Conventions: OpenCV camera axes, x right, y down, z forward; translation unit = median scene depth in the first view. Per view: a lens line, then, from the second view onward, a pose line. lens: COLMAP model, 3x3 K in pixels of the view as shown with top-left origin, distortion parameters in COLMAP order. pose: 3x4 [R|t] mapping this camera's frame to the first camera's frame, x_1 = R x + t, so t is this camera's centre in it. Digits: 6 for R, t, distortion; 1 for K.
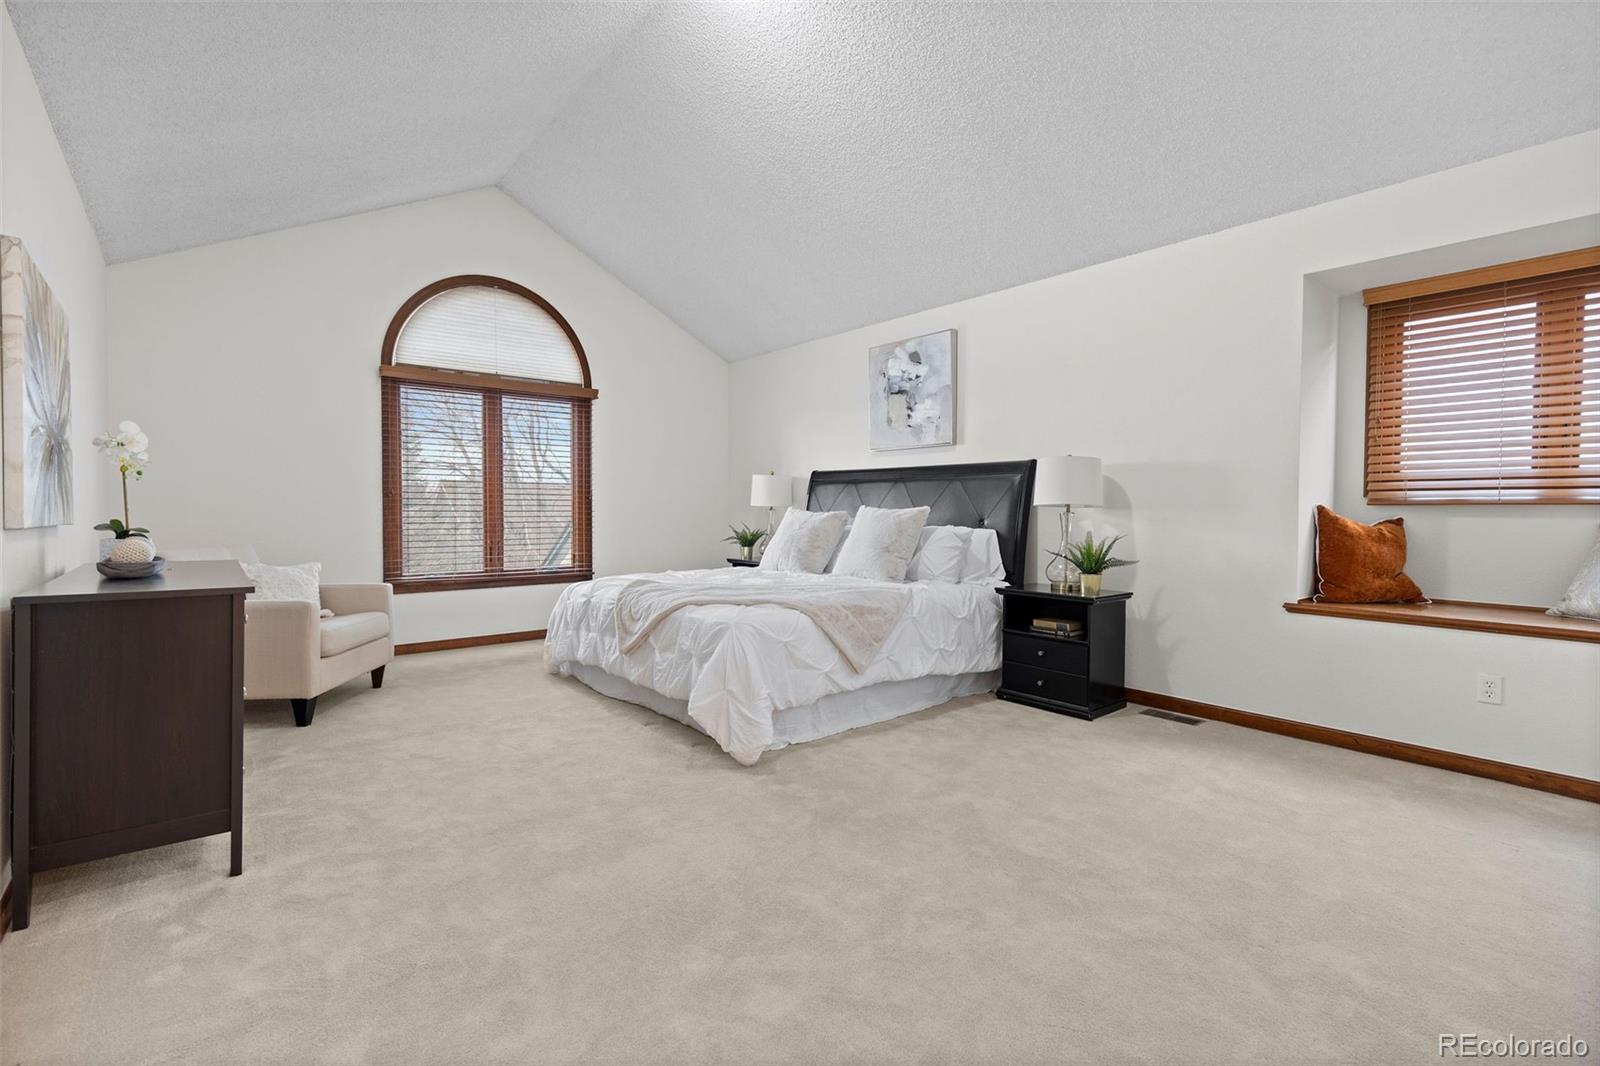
lens RADIAL K [[726.2, 0, 807.4], [0, 726.2, 527.2], [0, 0, 1]] dist [0.008999, -0.001692]
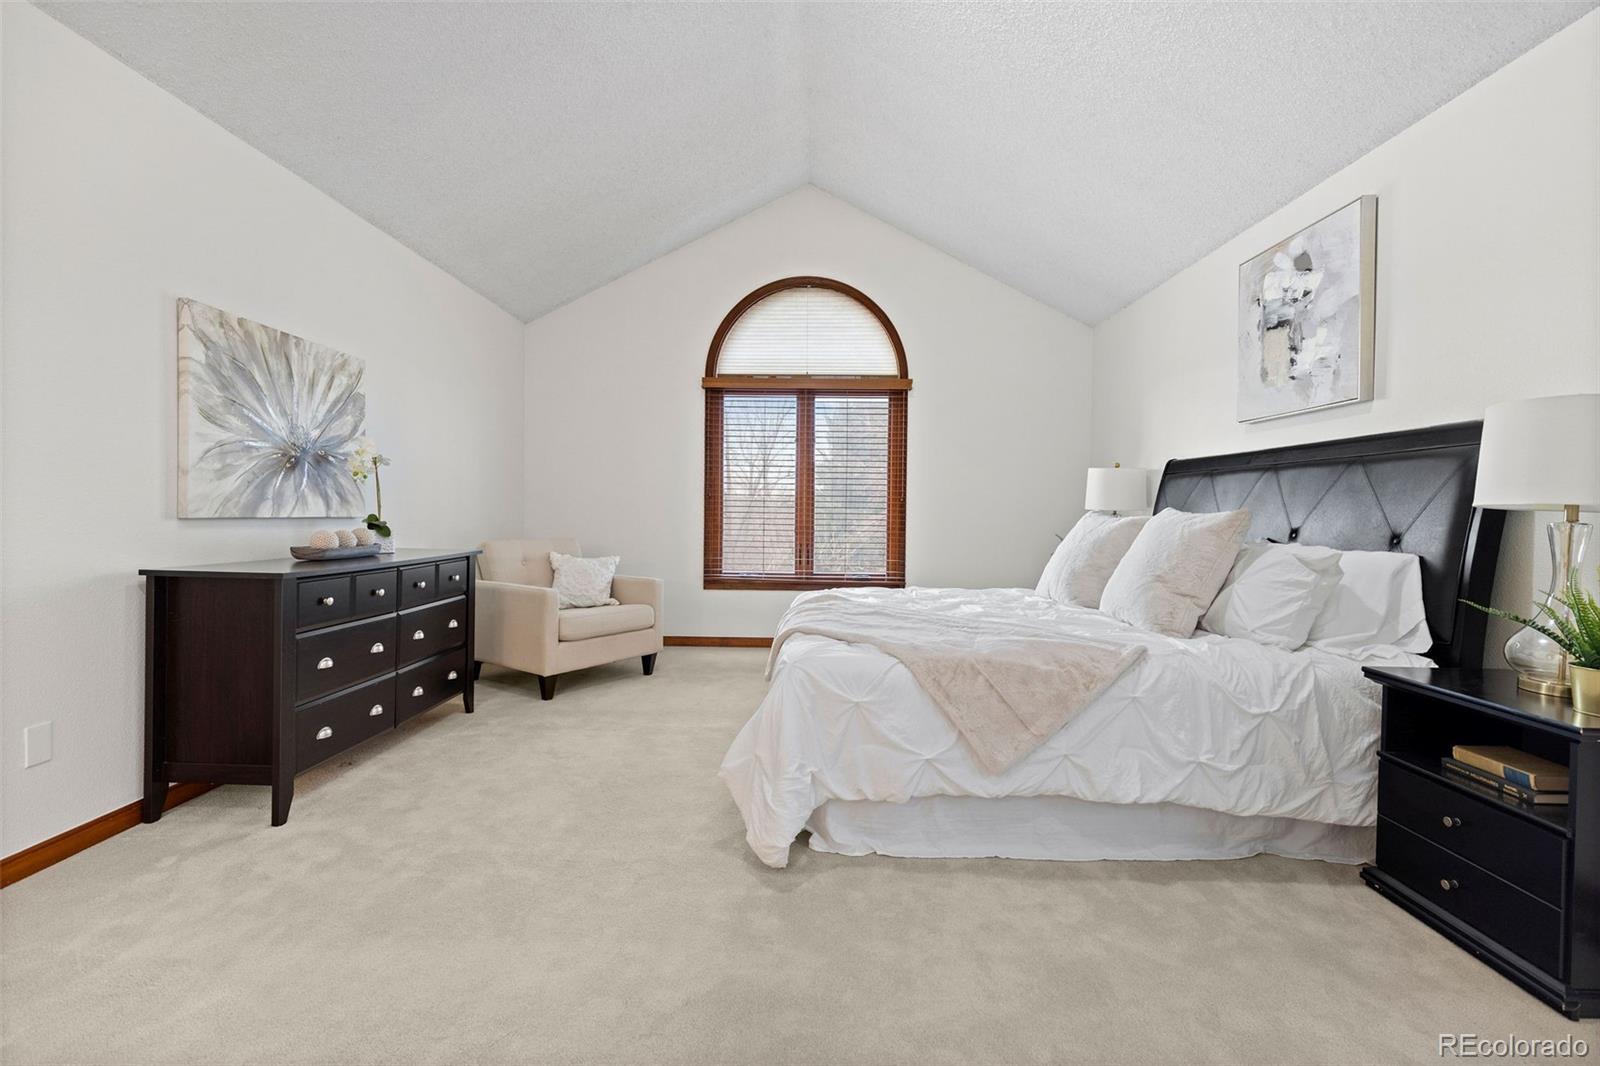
lens RADIAL K [[726.2, 0, 795.6], [0, 726.2, 525.7], [0, 0, 1]] dist [0.008999, -0.001692]
pose [[0.754139, 0.019866, -0.656414, 0.280959], [-0.026077, 0.999660, 0.000295, -0.006326], [0.656196, 0.016894, 0.754401, 0.330582]]
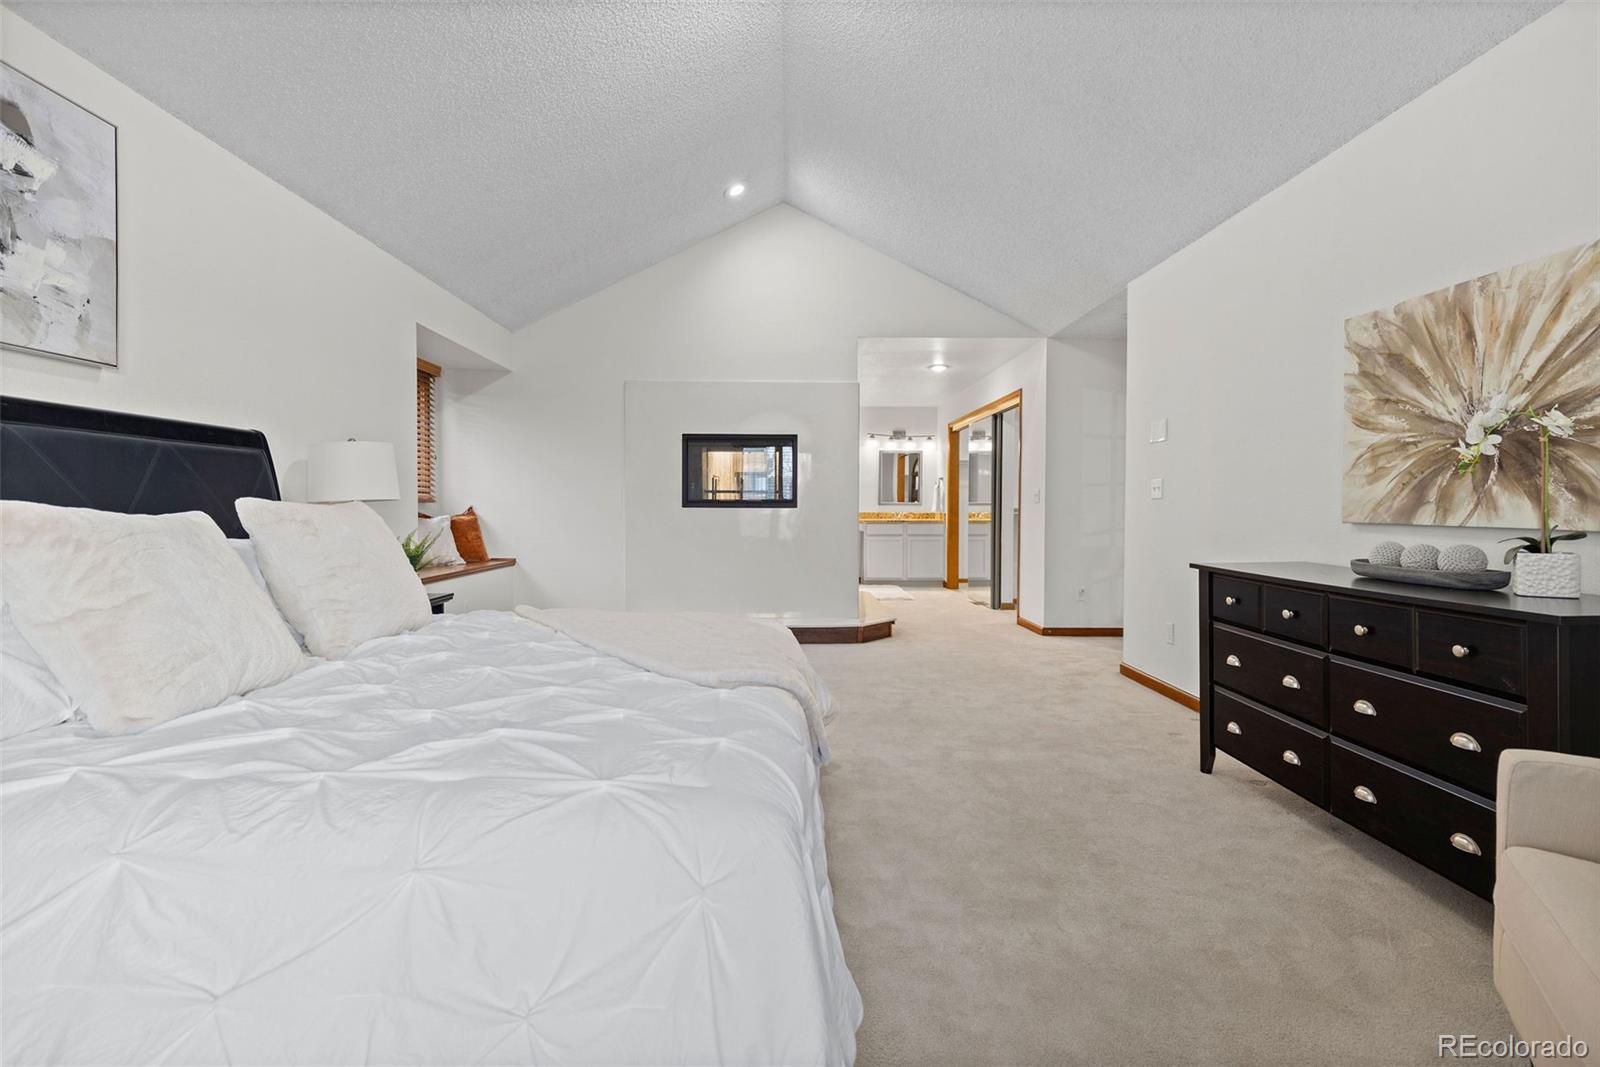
lens RADIAL K [[726.2, 0, 801.5], [0, 726.2, 521.8], [0, 0, 1]] dist [0.008999, -0.001692]
pose [[-0.784691, -0.016898, 0.619657, -0.521574], [0.012877, 0.998968, 0.043548, -0.034448], [-0.619753, 0.042151, -0.783664, 1.275829]]
